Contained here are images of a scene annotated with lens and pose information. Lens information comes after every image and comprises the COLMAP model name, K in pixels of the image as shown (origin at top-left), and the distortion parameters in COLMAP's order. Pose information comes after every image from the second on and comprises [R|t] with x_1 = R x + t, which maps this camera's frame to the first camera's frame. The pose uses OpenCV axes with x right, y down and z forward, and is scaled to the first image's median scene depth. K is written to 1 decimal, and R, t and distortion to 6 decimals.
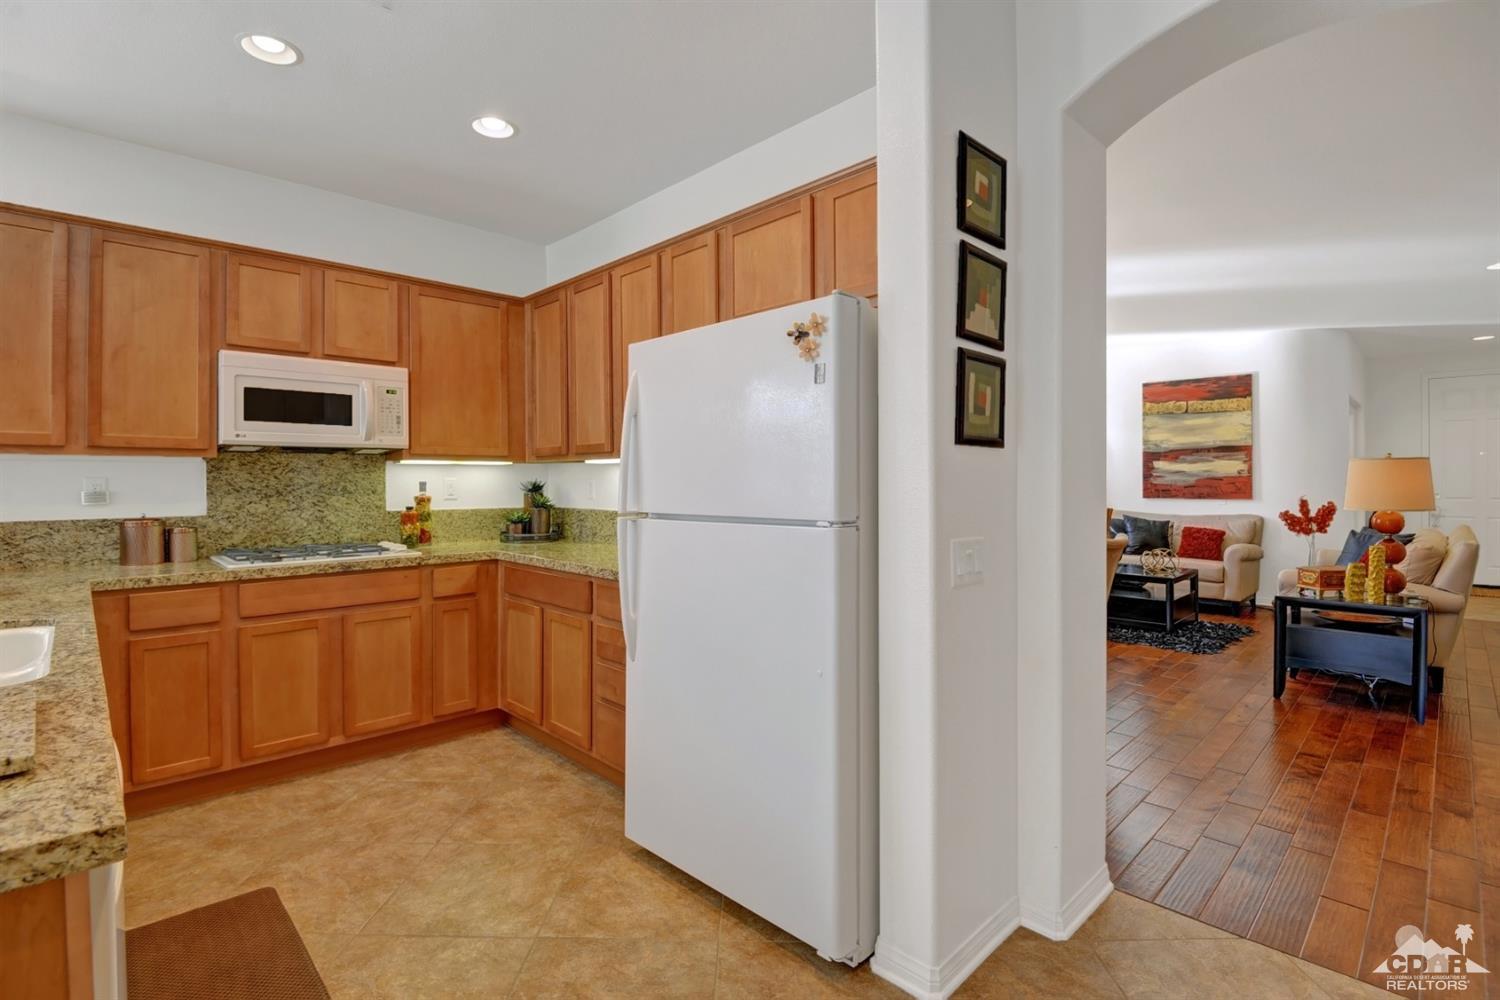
lens RADIAL K [[708.2, 0, 750.2], [0, 708.2, 493.8], [0, 0, 1]] dist [-0.026996, -0.000352]
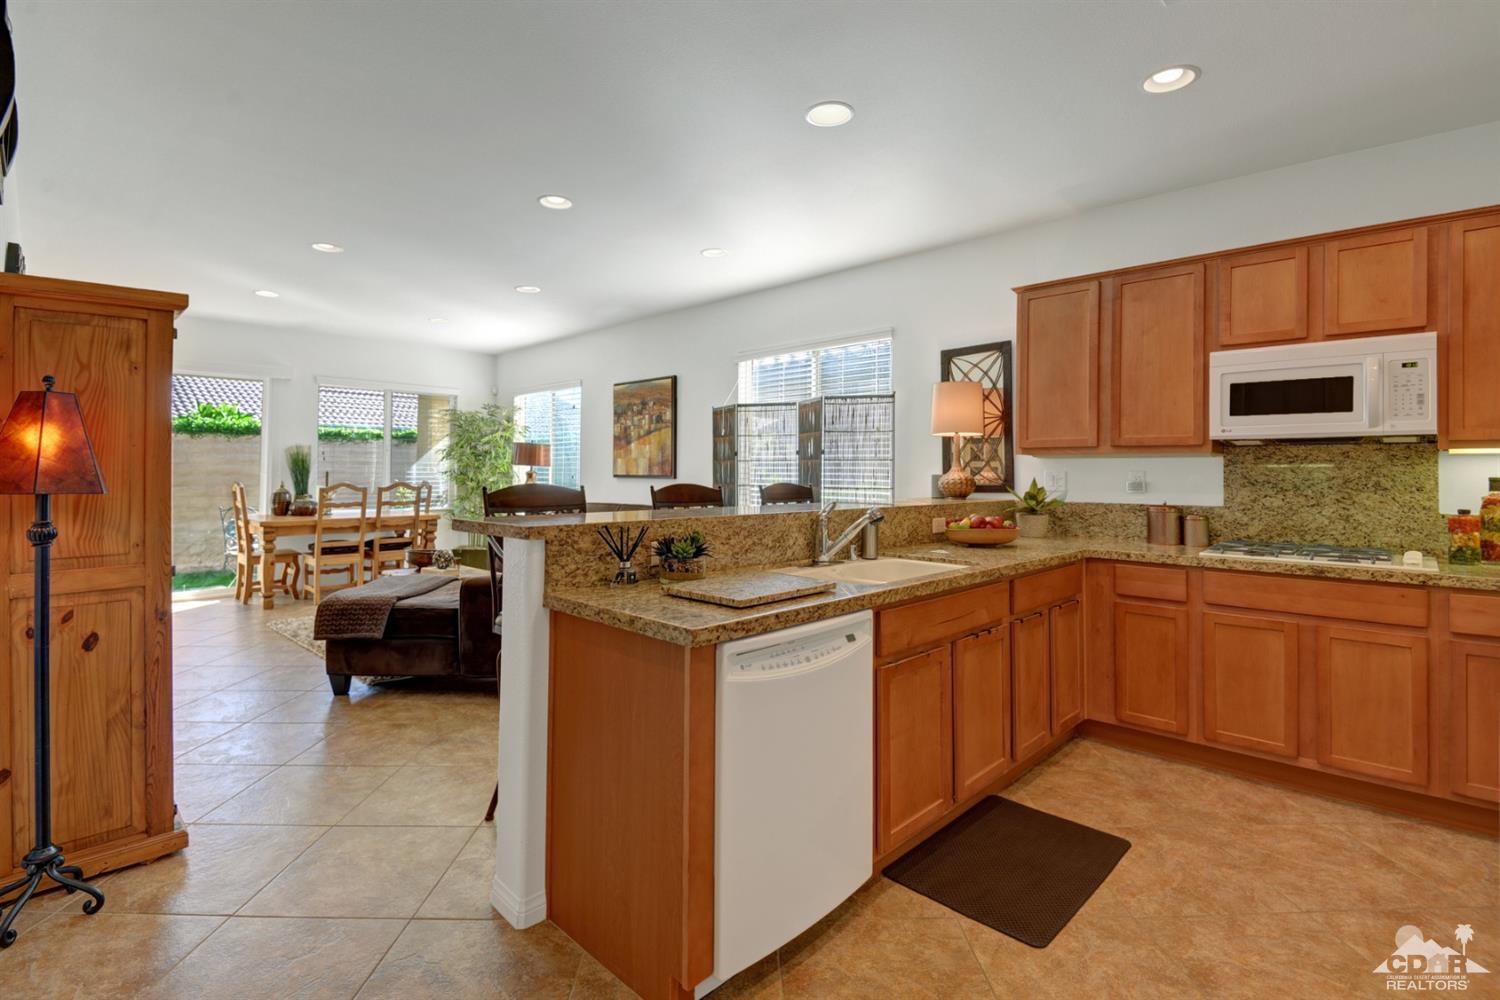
lens RADIAL K [[708.2, 0, 749.0], [0, 708.2, 462.0], [0, 0, 1]] dist [-0.026996, -0.000352]
pose [[0.019724, -0.011230, -0.999742, 0.295313], [-0.025696, 0.999601, -0.011736, -0.005760], [0.999475, 0.025921, 0.019427, 0.257282]]
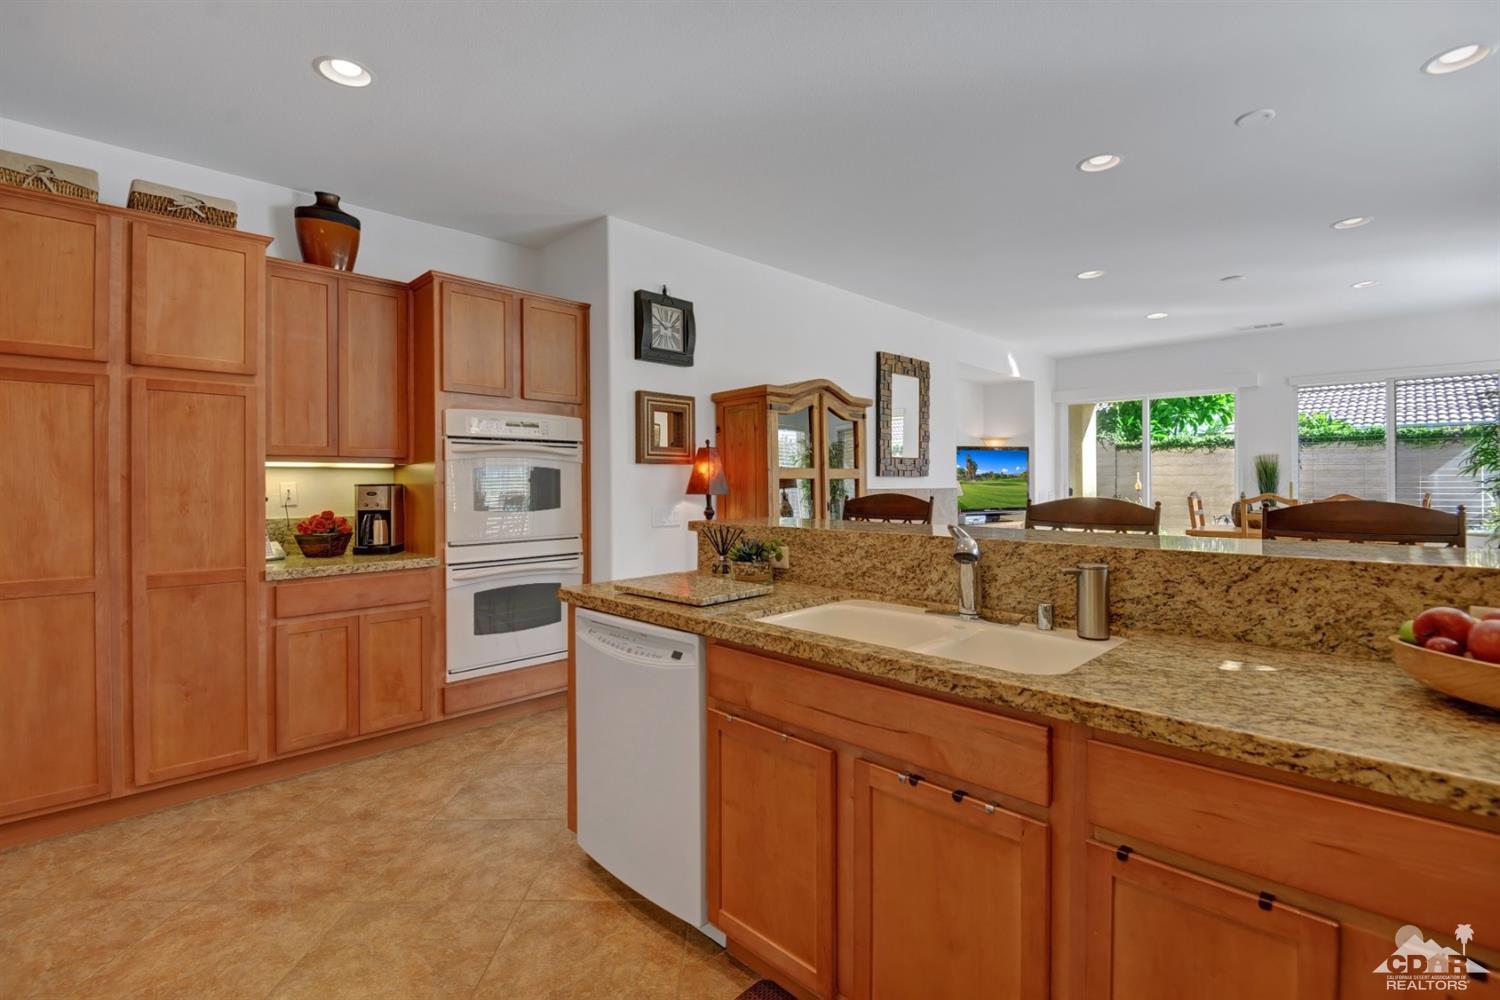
lens RADIAL K [[708.2, 0, 748.1], [0, 708.2, 493.3], [0, 0, 1]] dist [-0.026996, -0.000352]
pose [[-0.999980, 0.003019, -0.005479, -0.410867], [0.002802, 0.999229, 0.039152, -0.020622], [0.005593, 0.039136, -0.999218, 0.980059]]
